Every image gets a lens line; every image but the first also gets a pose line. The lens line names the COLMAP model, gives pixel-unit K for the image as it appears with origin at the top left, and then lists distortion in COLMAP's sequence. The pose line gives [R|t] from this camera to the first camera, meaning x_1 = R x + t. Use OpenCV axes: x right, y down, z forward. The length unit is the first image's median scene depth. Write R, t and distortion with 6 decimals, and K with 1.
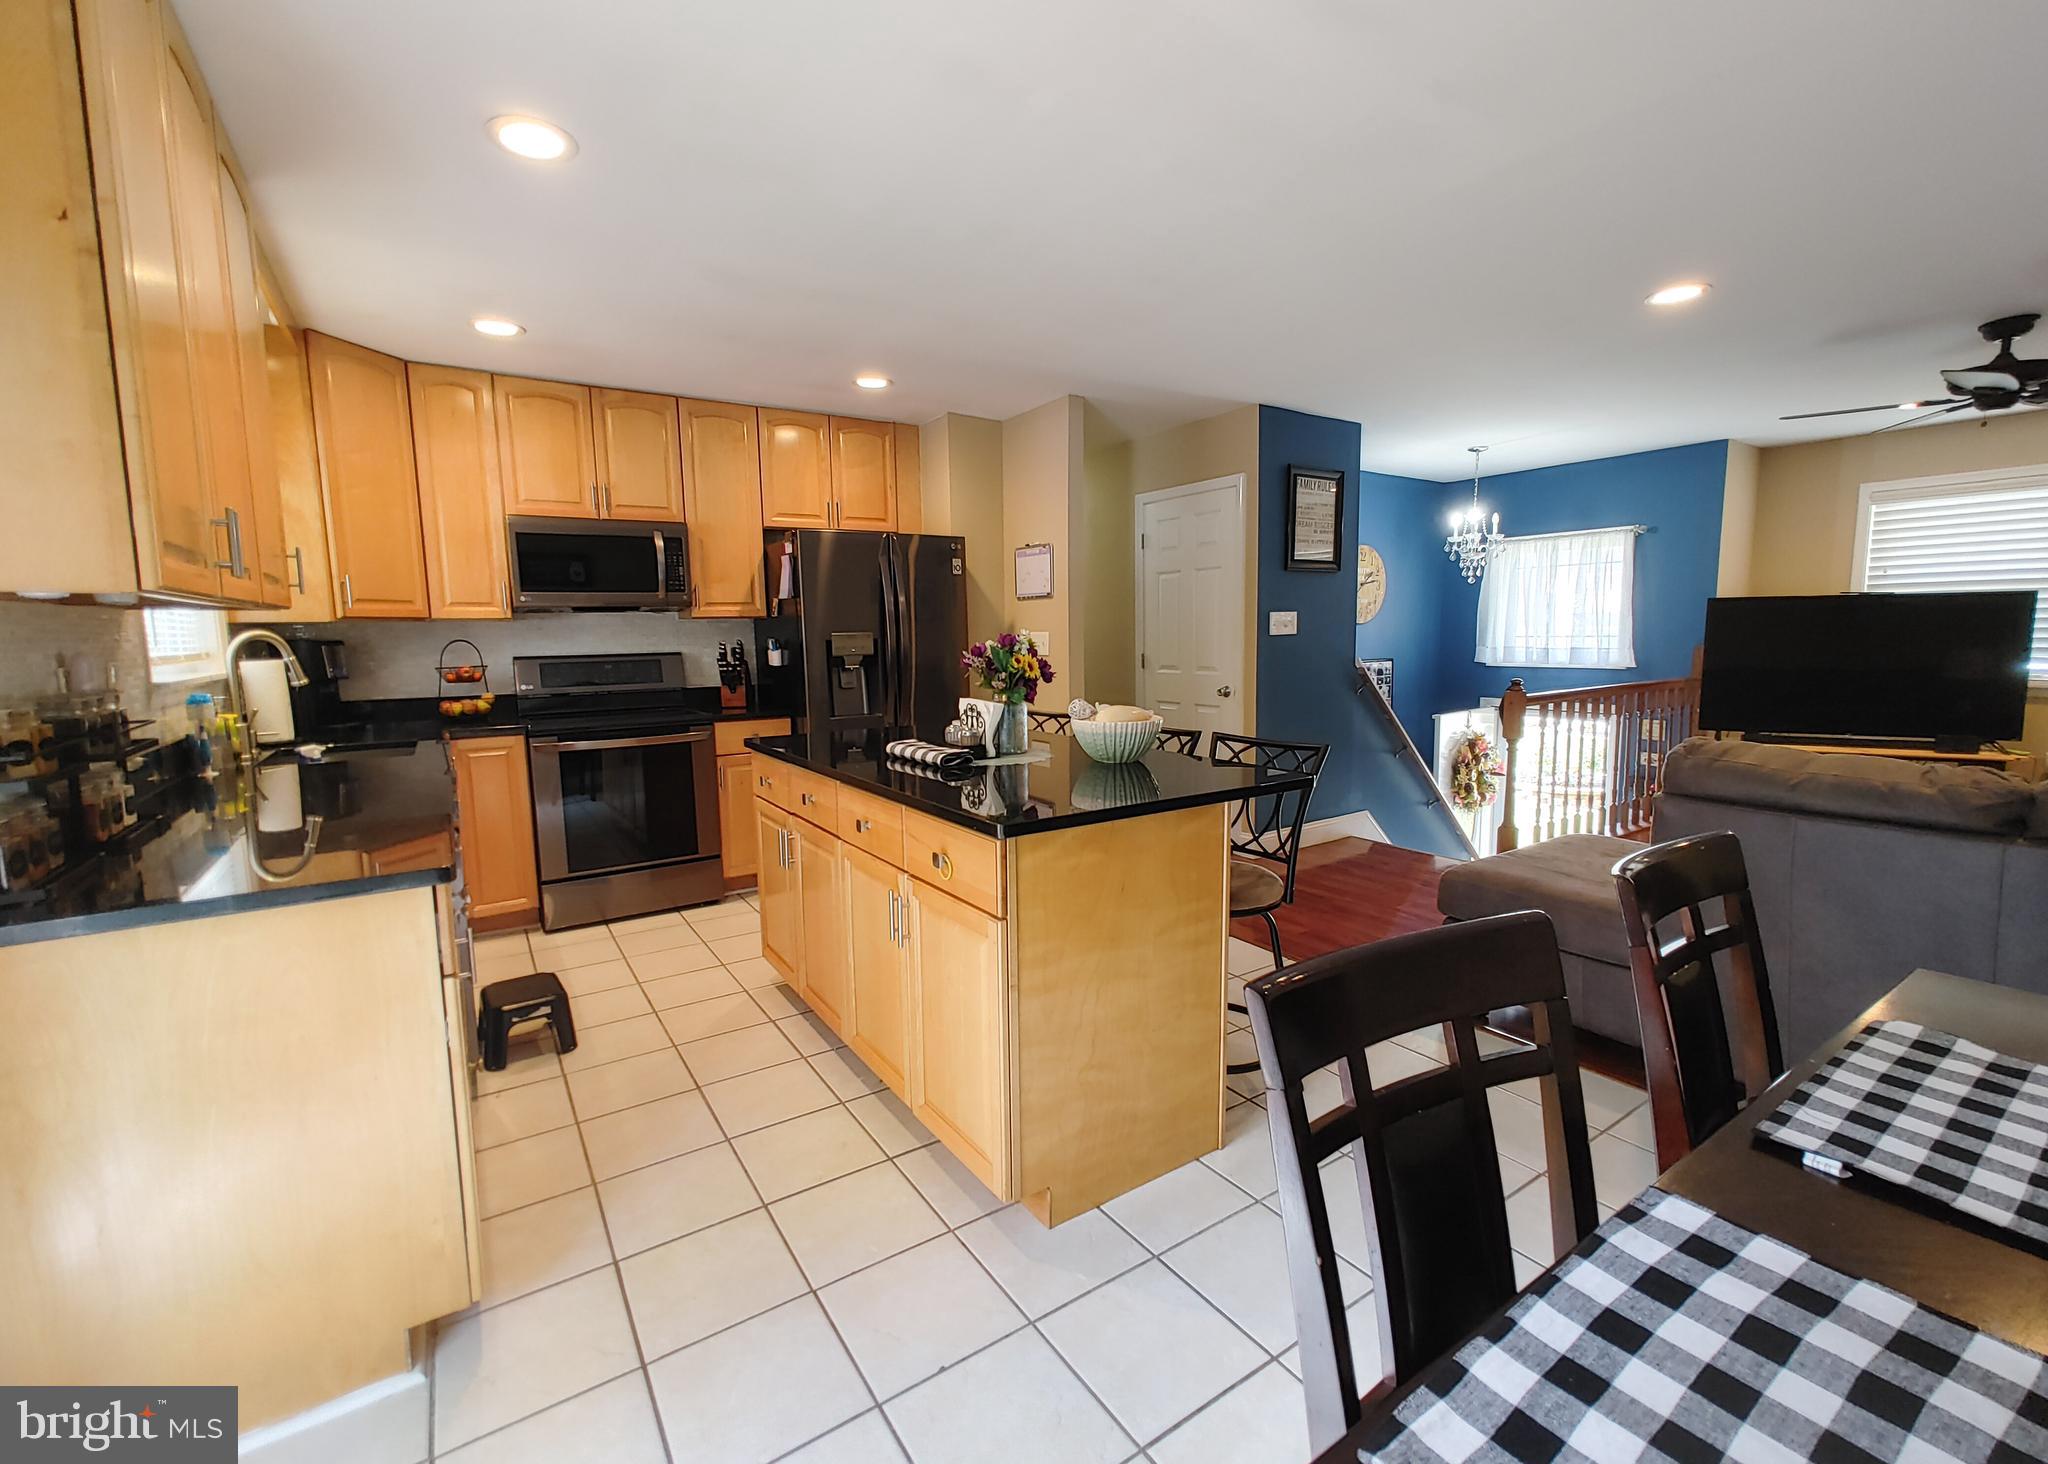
lens RADIAL K [[885.6, 0, 1024.0], [0, 885.6, 732.0], [0, 0, 1]] dist [-0.000377, -0.000095]
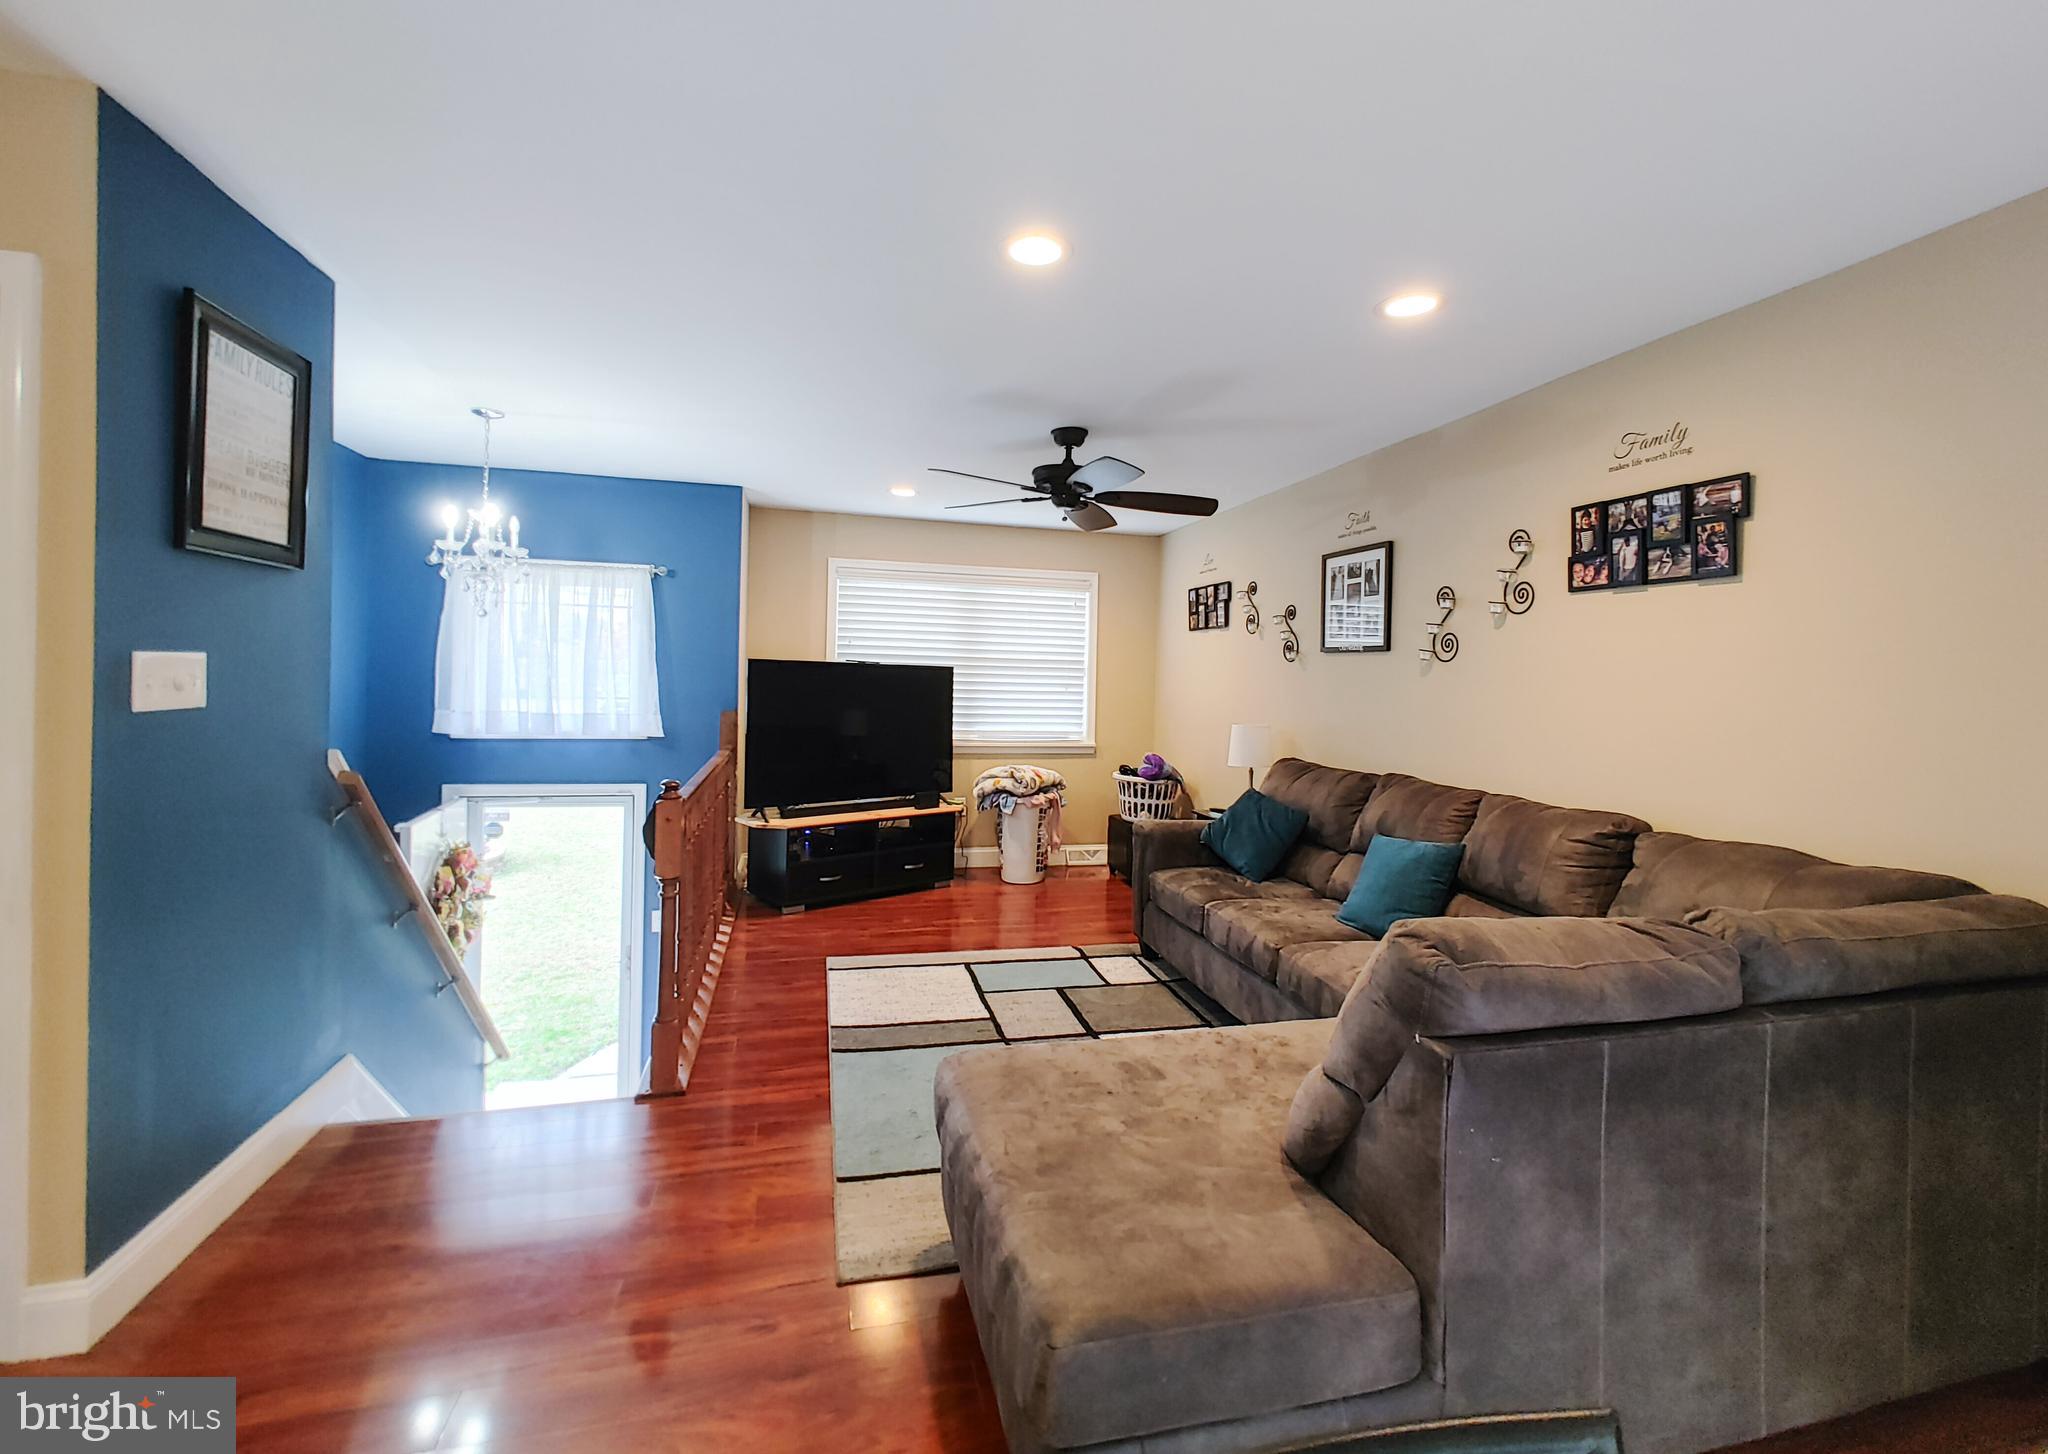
lens RADIAL K [[866.8, 0, 1028.5], [0, 866.8, 686.0], [0, 0, 1]] dist [0.001662, 0.000109]
pose [[0.328167, 0.015336, 0.944495, 0.050686], [0.076616, 0.996142, -0.042795, -0.070610], [-0.941507, 0.086407, 0.325726, 0.490482]]
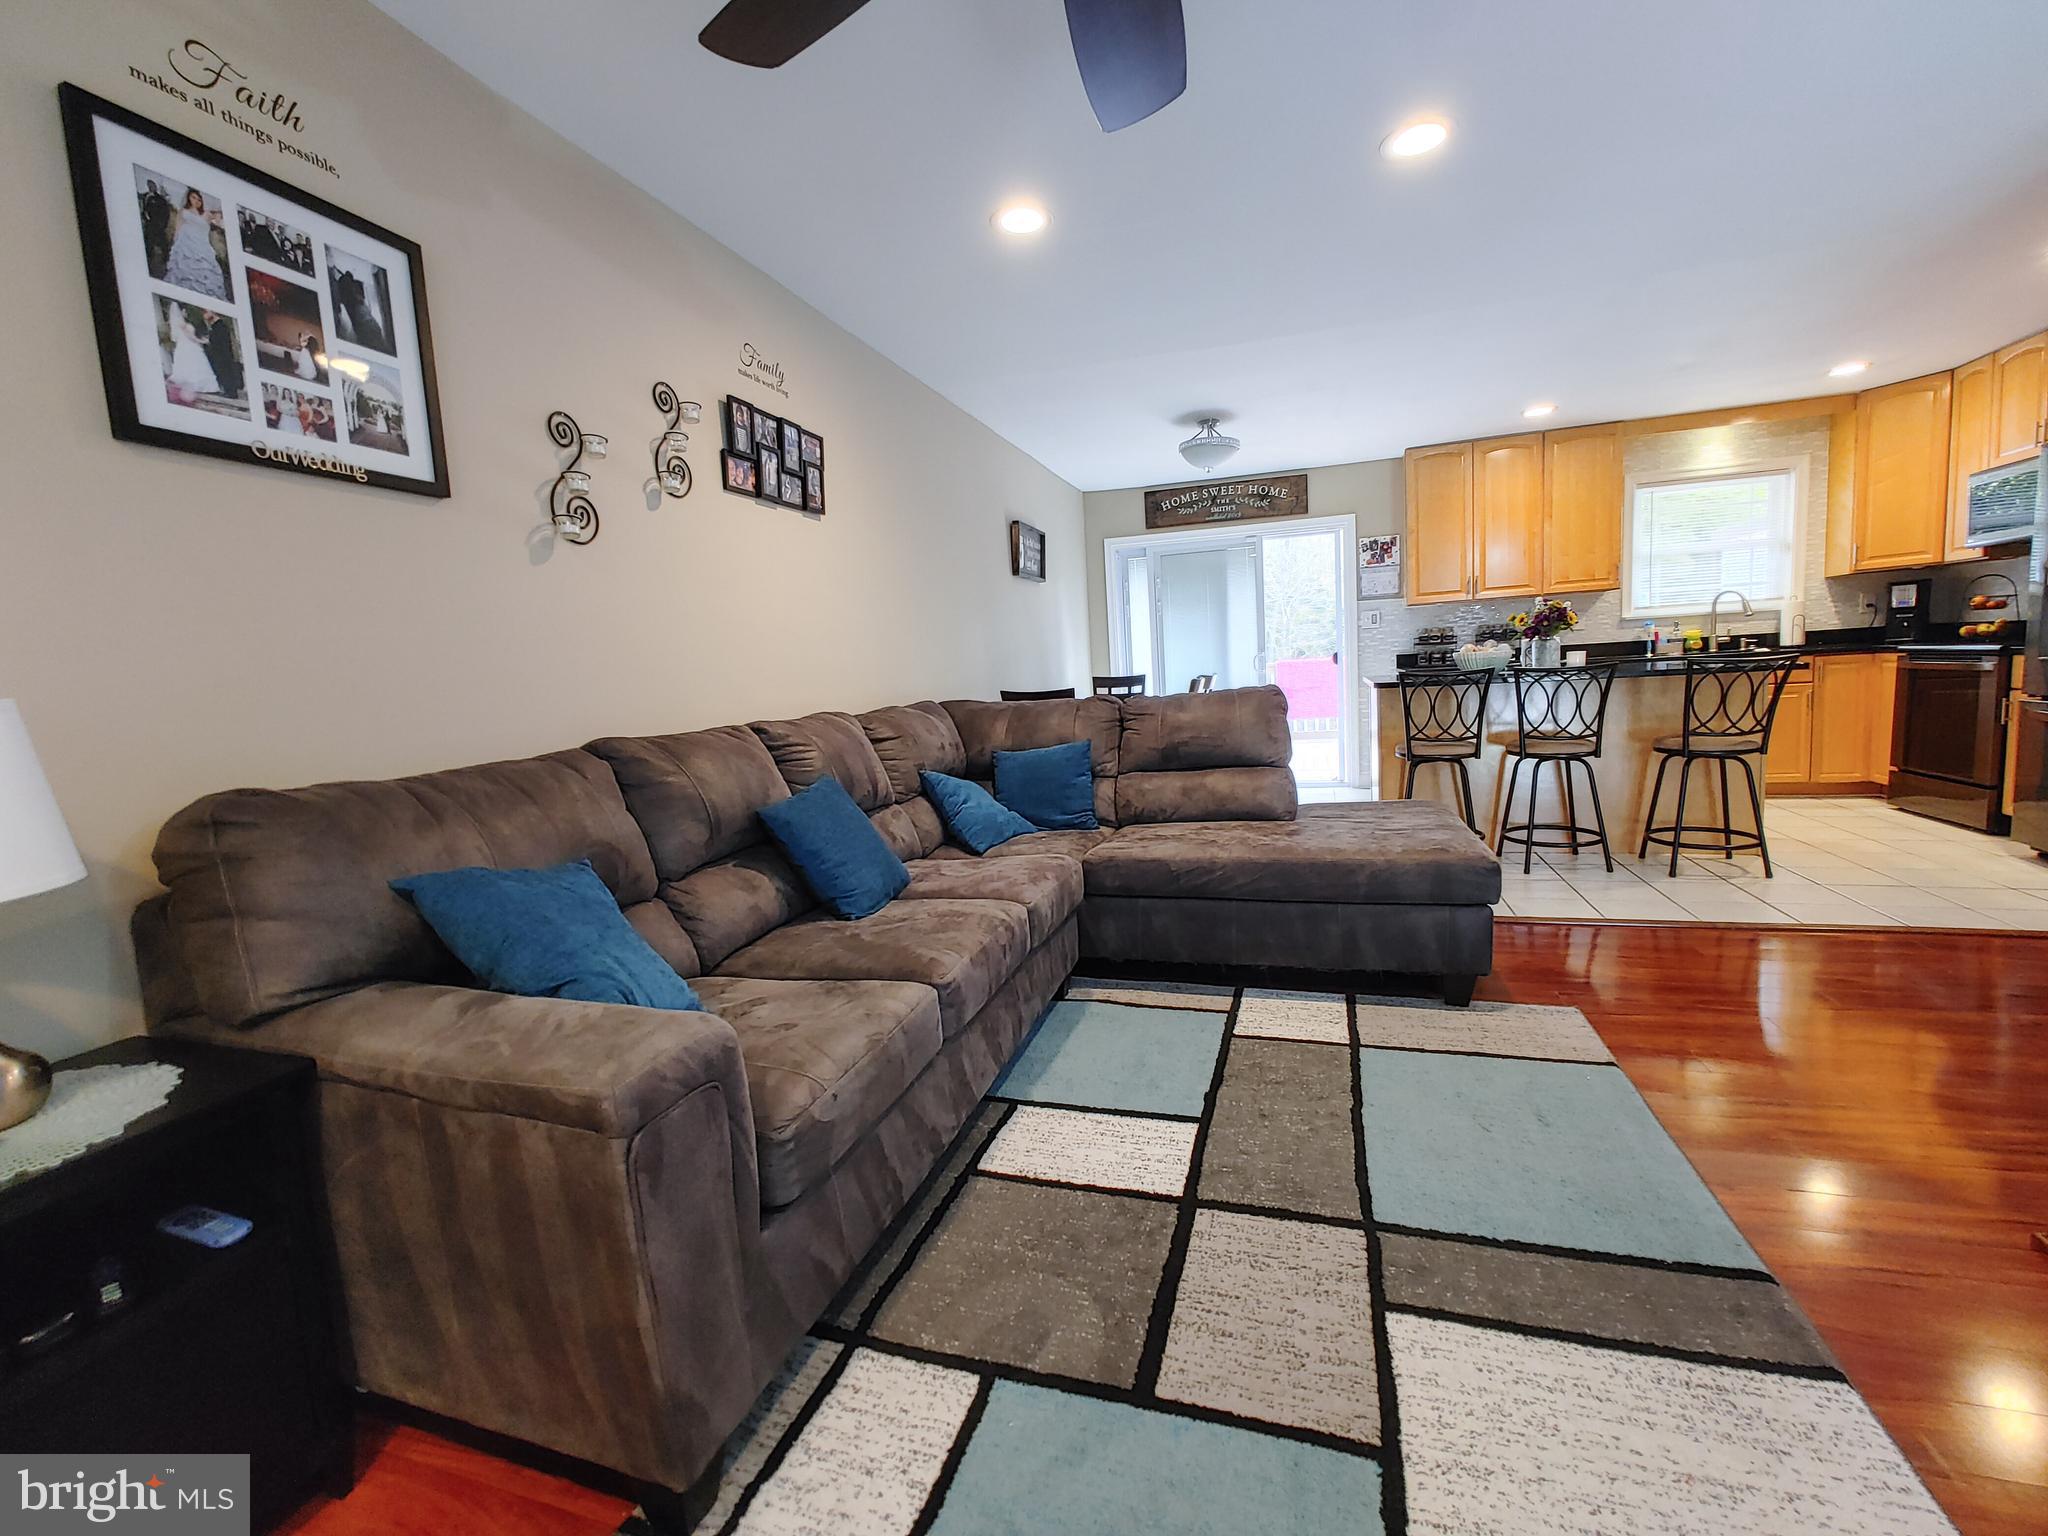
lens RADIAL K [[866.4, 0, 1032.8], [0, 866.4, 764.9], [0, 0, 1]] dist [0.000336, -0.000167]
pose [[-0.776112, 0.133039, -0.616402, 0.912427], [0.000408, 0.977598, 0.210482, -0.077680], [0.630595, 0.163106, -0.758779, 0.869348]]
